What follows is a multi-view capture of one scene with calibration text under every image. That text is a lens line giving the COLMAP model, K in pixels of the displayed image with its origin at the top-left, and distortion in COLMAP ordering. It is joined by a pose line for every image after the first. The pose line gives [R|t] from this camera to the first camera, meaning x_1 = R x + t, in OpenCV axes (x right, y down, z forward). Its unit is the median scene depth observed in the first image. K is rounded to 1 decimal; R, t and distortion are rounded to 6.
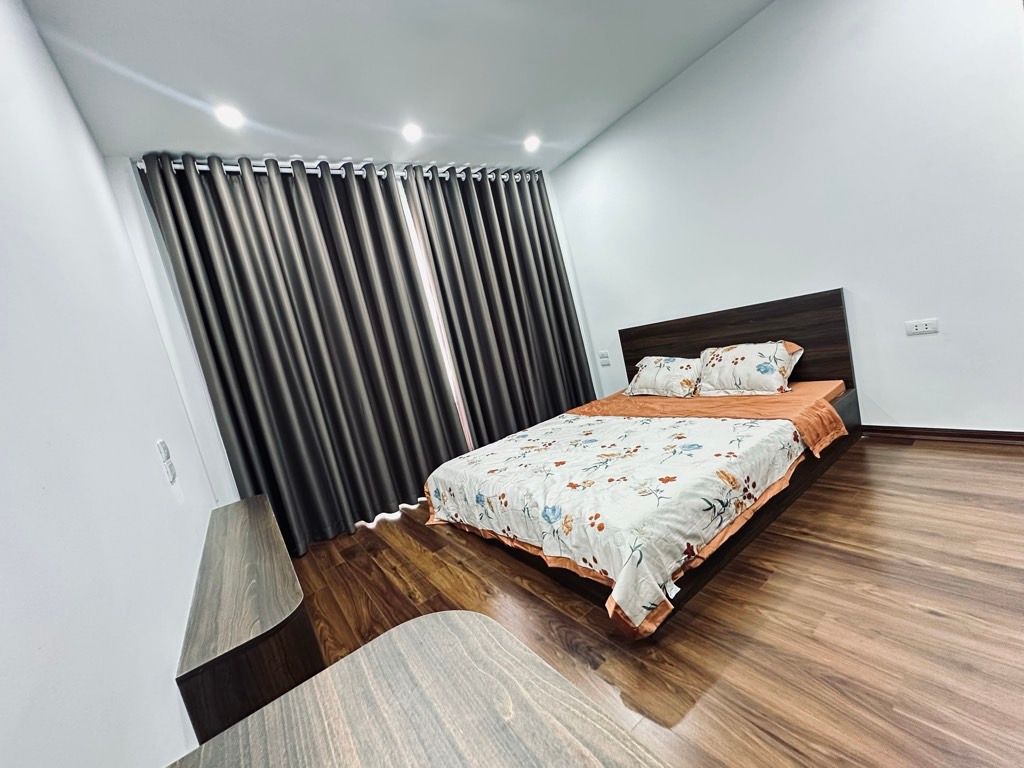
lens RADIAL K [[409.1, 0, 512.0], [0, 409.1, 384.0], [0, 0, 1]] dist [-0.007999, 0.000098]
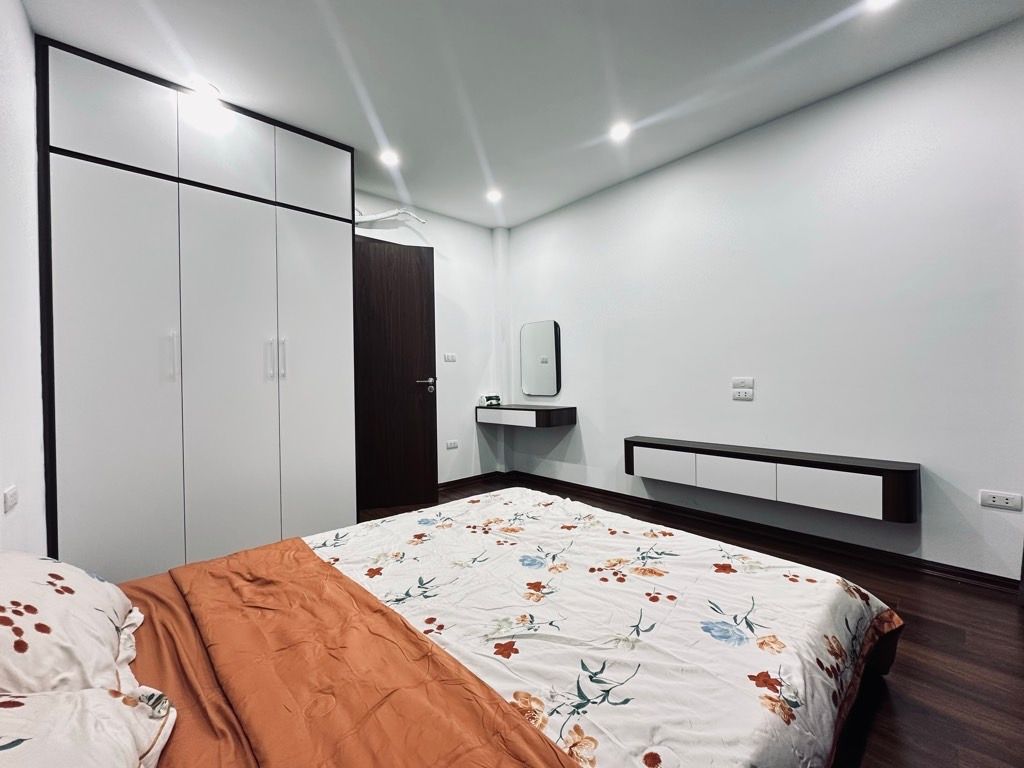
lens RADIAL K [[409.1, 0, 512.0], [0, 409.1, 384.0], [0, 0, 1]] dist [-0.007999, 0.000098]
pose [[-0.960297, 0.247129, -0.129449, 0.484778], [0.227142, 0.962002, 0.151523, -0.278322], [0.161976, 0.116104, -0.979941, 1.671065]]
